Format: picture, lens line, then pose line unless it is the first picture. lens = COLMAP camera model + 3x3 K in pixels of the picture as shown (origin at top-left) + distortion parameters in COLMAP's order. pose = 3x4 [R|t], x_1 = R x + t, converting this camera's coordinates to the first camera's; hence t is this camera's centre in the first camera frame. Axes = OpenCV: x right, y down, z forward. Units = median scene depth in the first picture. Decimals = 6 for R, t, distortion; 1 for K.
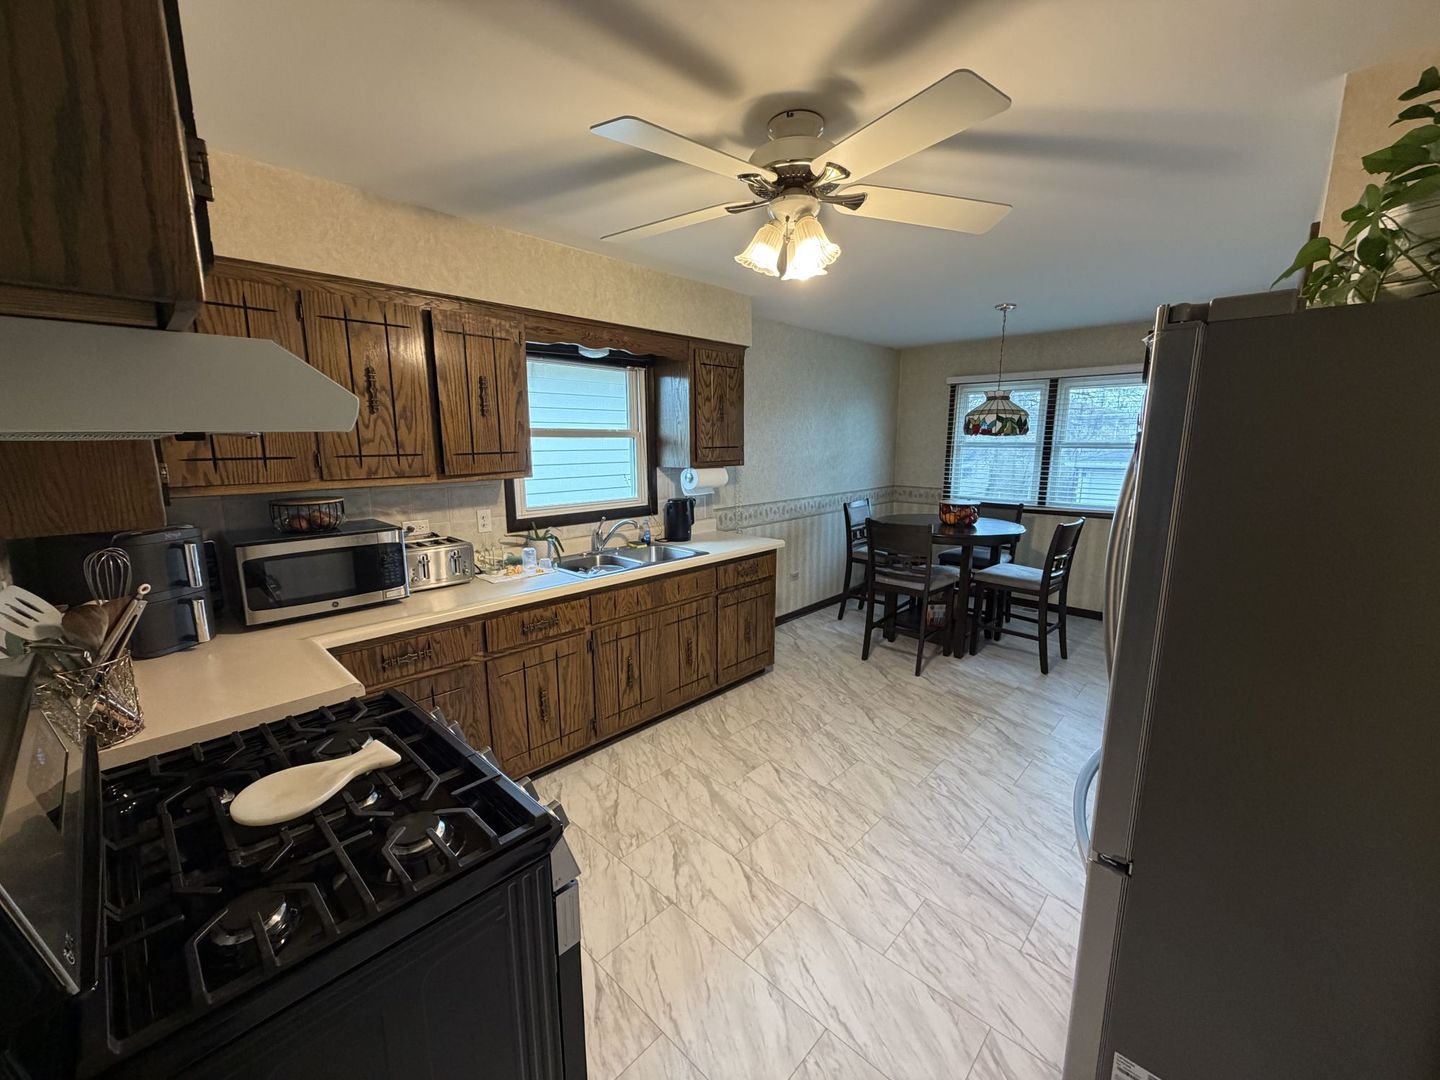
lens RADIAL K [[573.6, 0, 717.1], [0, 573.6, 539.6], [0, 0, 1]] dist [0.000903, -0.000452]
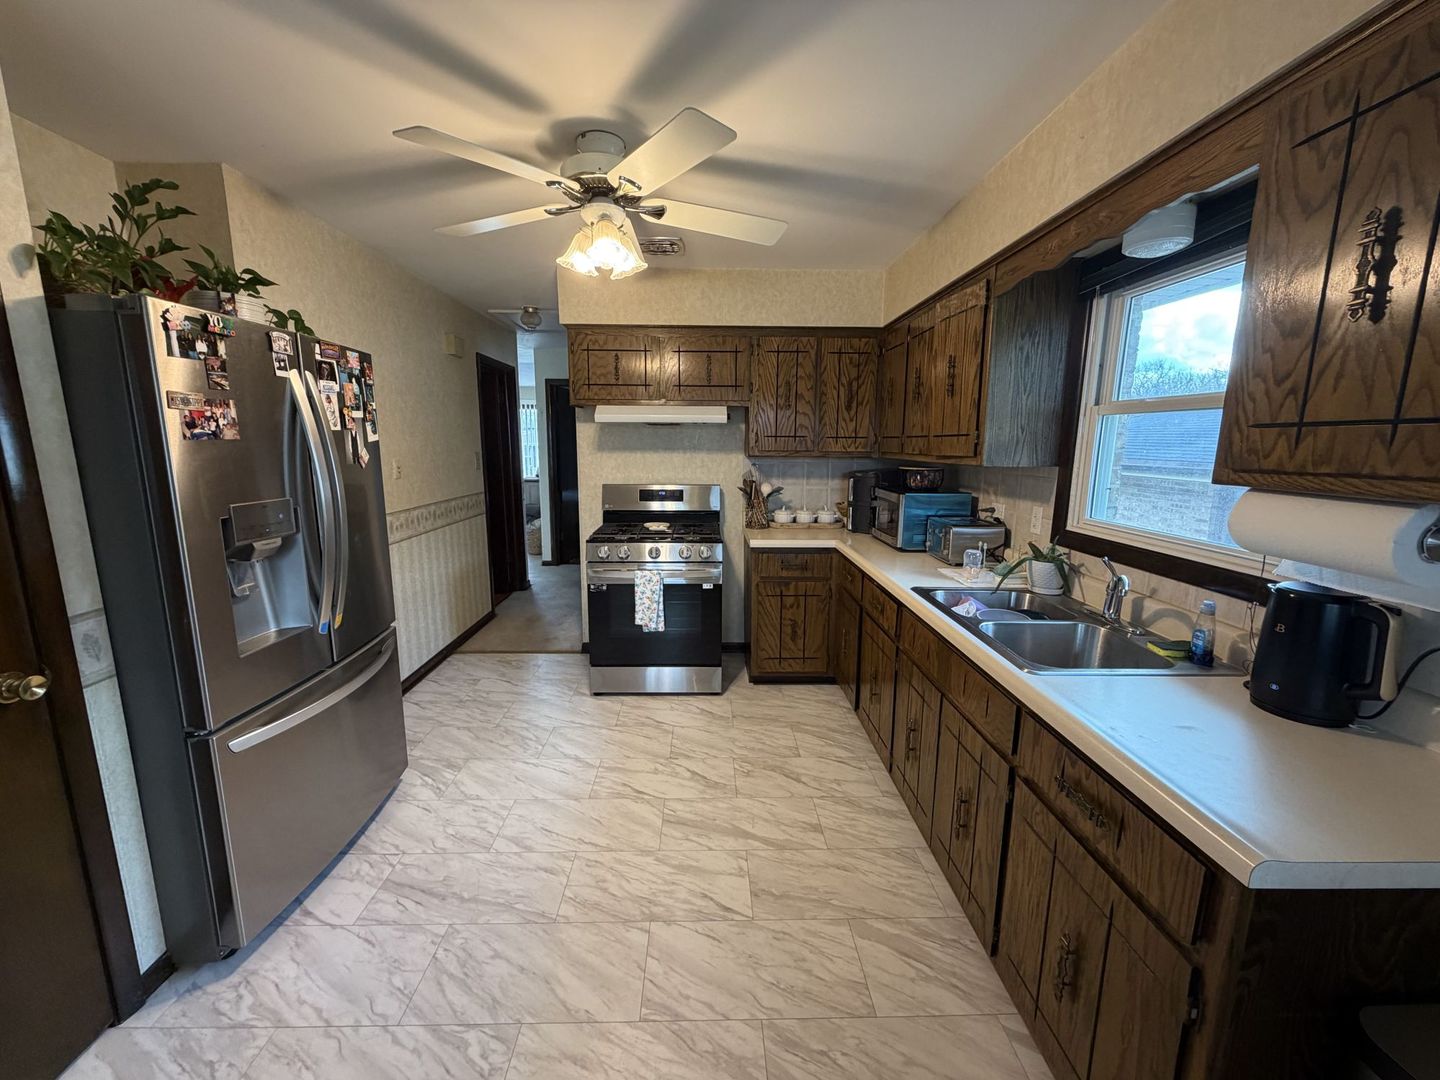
lens RADIAL K [[573.6, 0, 717.1], [0, 573.6, 539.6], [0, 0, 1]] dist [0.000903, -0.000452]
pose [[-0.709228, 0.117201, -0.695169, 0.505003], [-0.128027, 0.948275, 0.290490, -0.189746], [0.693257, 0.295024, -0.657538, 1.252794]]
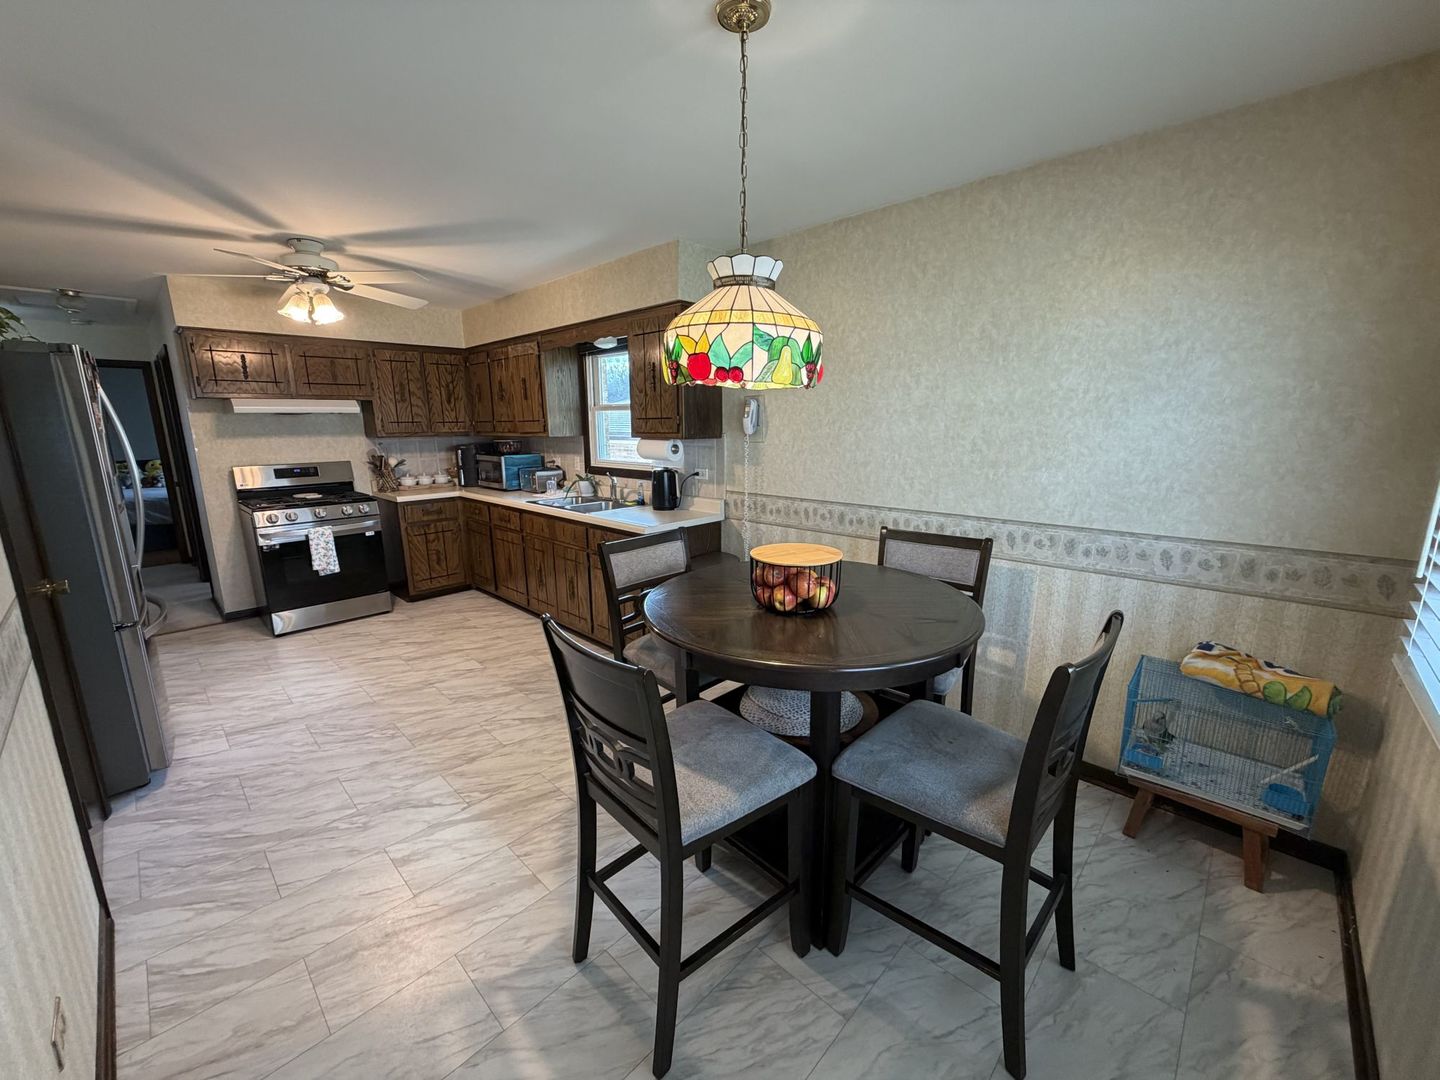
lens RADIAL K [[573.6, 0, 717.1], [0, 573.6, 539.6], [0, 0, 1]] dist [0.000903, -0.000452]
pose [[-0.010576, 0.205916, -0.978513, 1.249709], [-0.165490, 0.964712, 0.204800, -0.227159], [0.986155, 0.164100, 0.023874, 1.412008]]
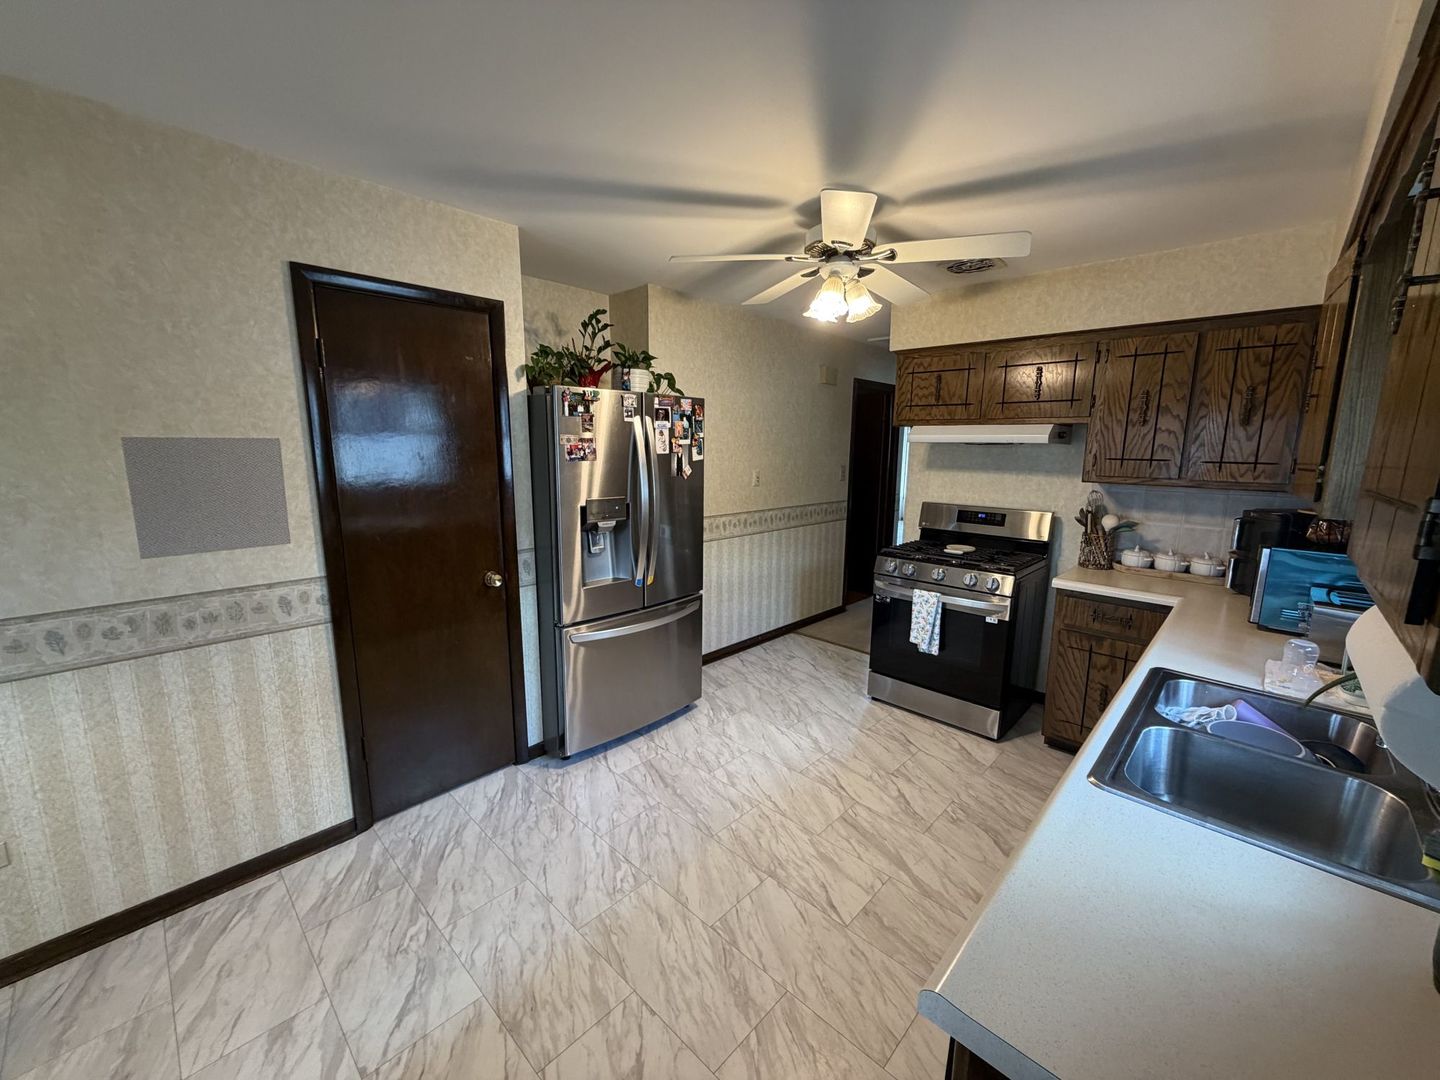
lens RADIAL K [[573.6, 0, 717.1], [0, 573.6, 539.6], [0, 0, 1]] dist [0.000903, -0.000452]
pose [[-0.999931, -0.011402, 0.002752, 0.240640], [-0.009818, 0.942000, 0.335468, -0.255225], [-0.006418, 0.335418, -0.942047, 1.461280]]
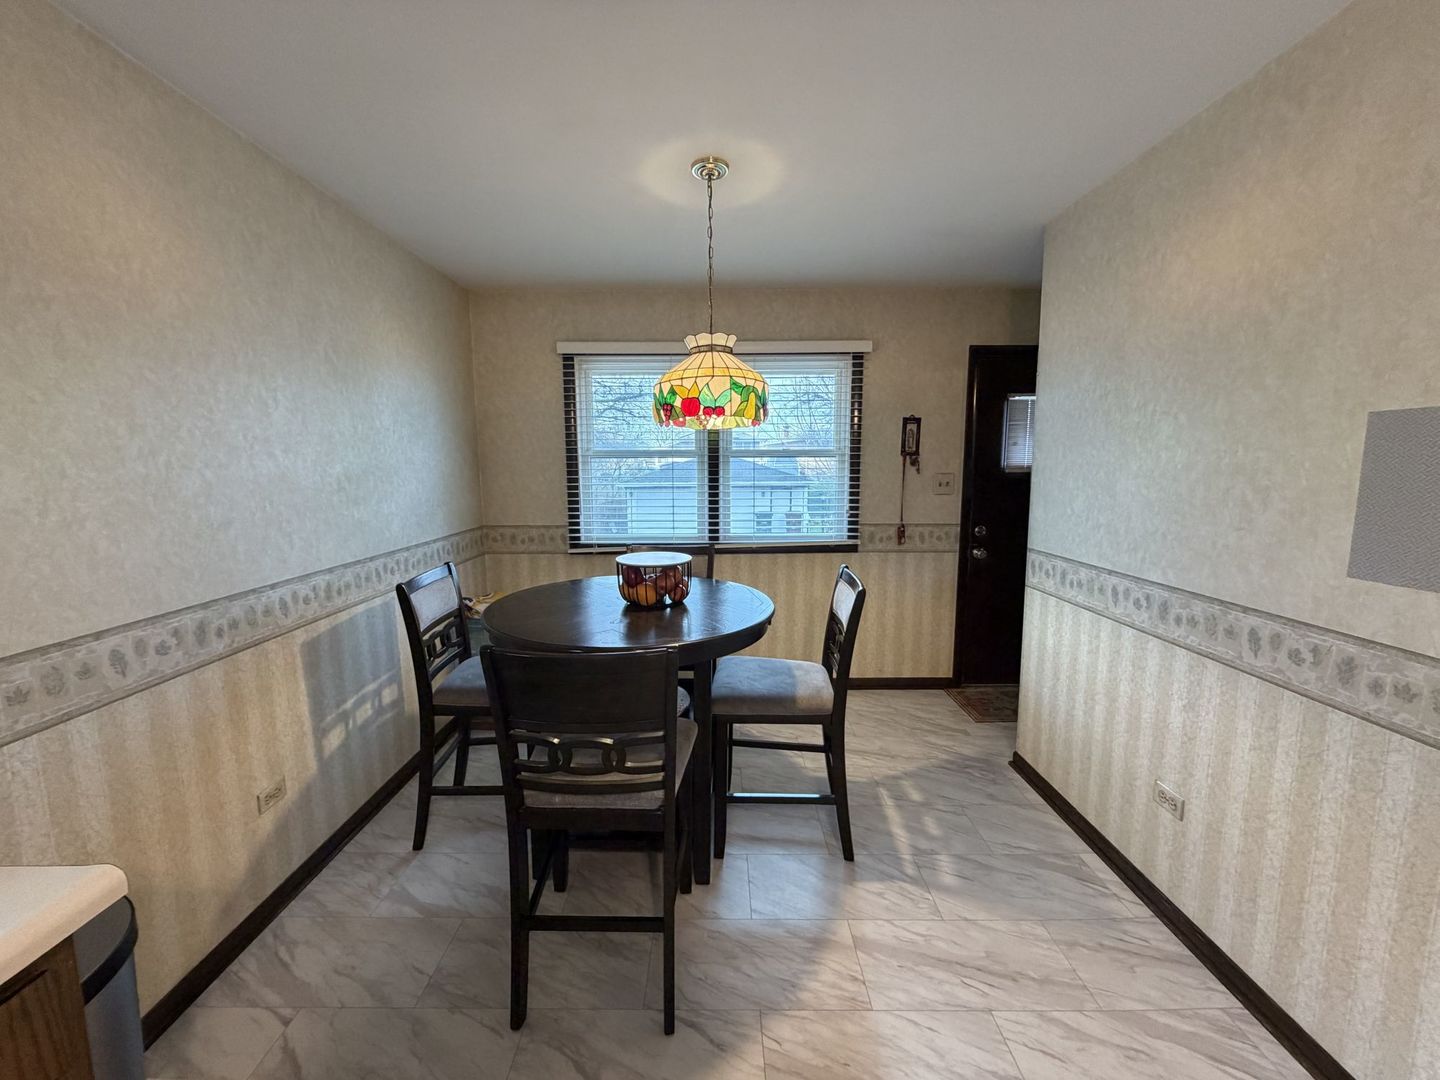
lens RADIAL K [[573.6, 0, 717.1], [0, 573.6, 539.6], [0, 0, 1]] dist [0.000903, -0.000452]
pose [[0.729437, -0.092955, 0.677703, 0.187996], [0.122621, 0.992445, 0.004143, -0.117033], [-0.672968, 0.080079, 0.735324, 0.896722]]
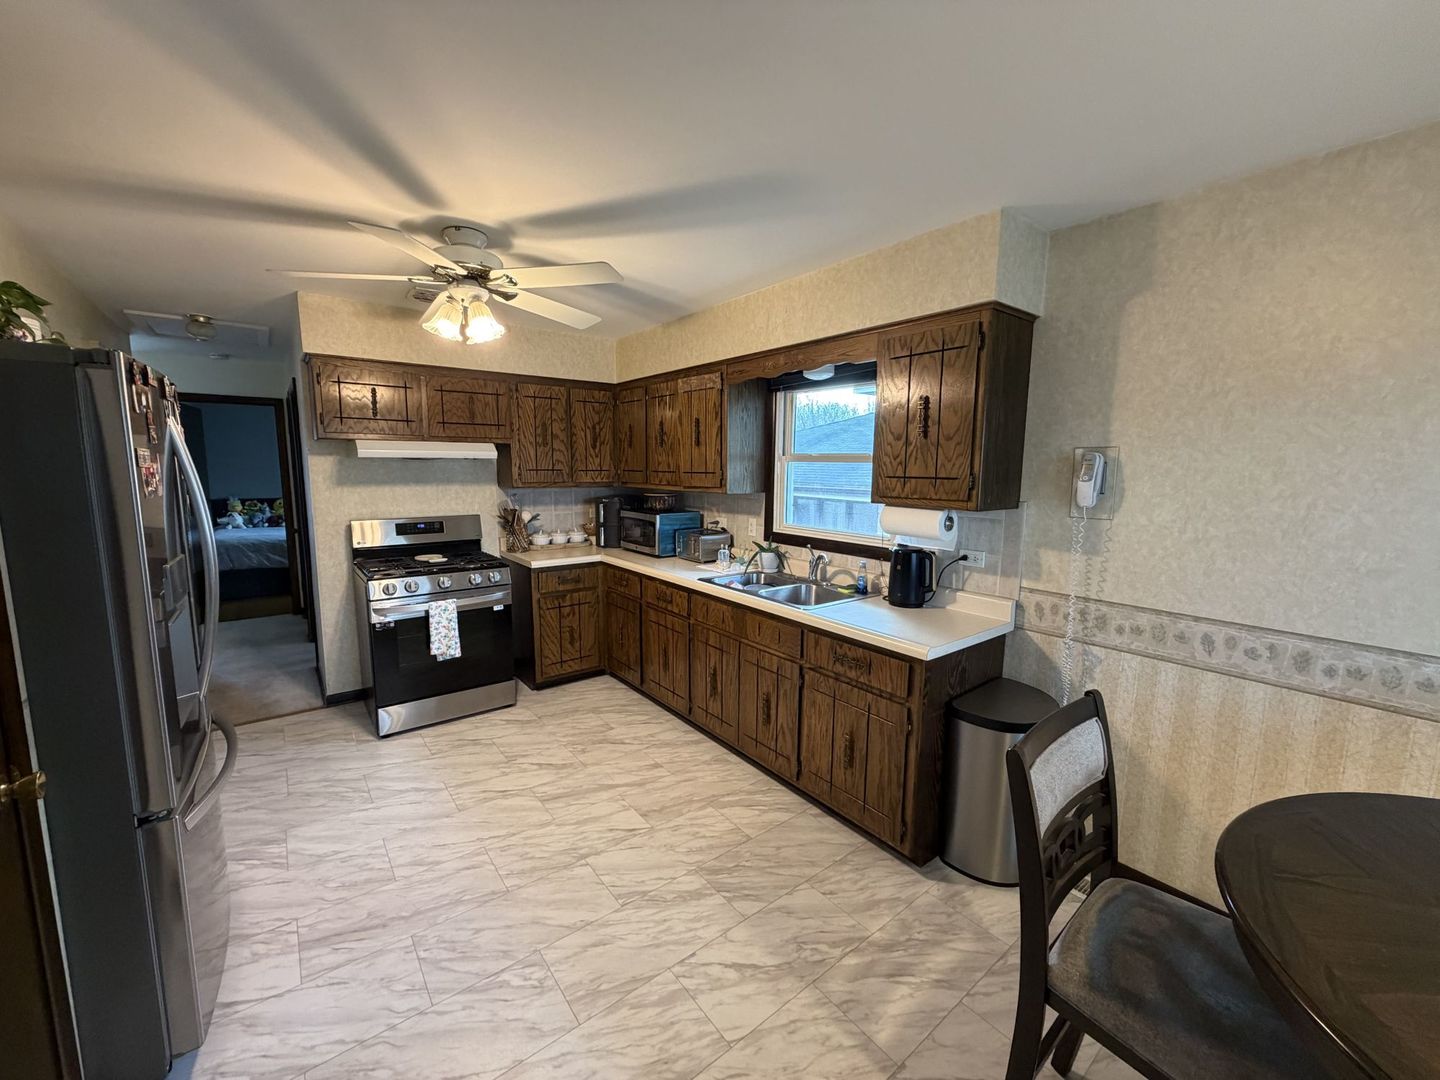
lens RADIAL K [[573.6, 0, 717.1], [0, 573.6, 539.6], [0, 0, 1]] dist [0.000903, -0.000452]
pose [[-0.148203, 0.131388, -0.980190, 0.866499], [-0.181231, 0.970743, 0.157523, -0.194486], [0.972209, 0.200986, -0.120056, 1.100604]]
